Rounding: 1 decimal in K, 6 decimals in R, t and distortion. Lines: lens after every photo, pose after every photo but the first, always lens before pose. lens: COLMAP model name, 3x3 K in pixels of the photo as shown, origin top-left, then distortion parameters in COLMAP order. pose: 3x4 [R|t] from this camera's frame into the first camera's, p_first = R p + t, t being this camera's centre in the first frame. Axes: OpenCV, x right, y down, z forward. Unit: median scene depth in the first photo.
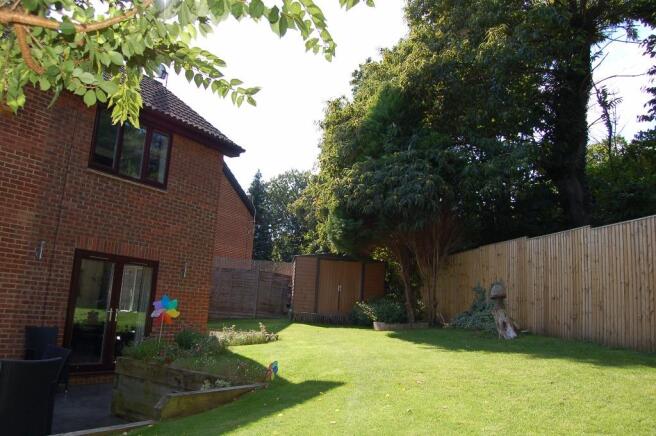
lens RADIAL K [[504.8, 0, 327.2], [0, 504.8, 218.3], [0, 0, 1]] dist [-0.069299, -0.003884]
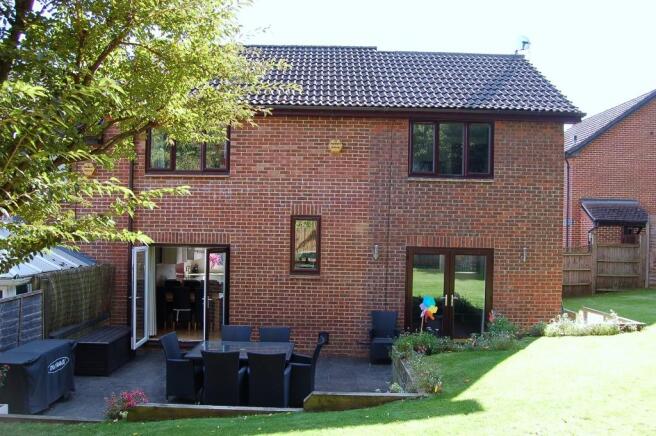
lens RADIAL K [[504.8, 0, 327.4], [0, 504.8, 218.7], [0, 0, 1]] dist [-0.069299, -0.003884]
pose [[0.550867, -0.078395, -0.830903, 0.409833], [0.162574, 0.986587, 0.014699, -0.055665], [0.818606, -0.143180, 0.556223, 0.170963]]
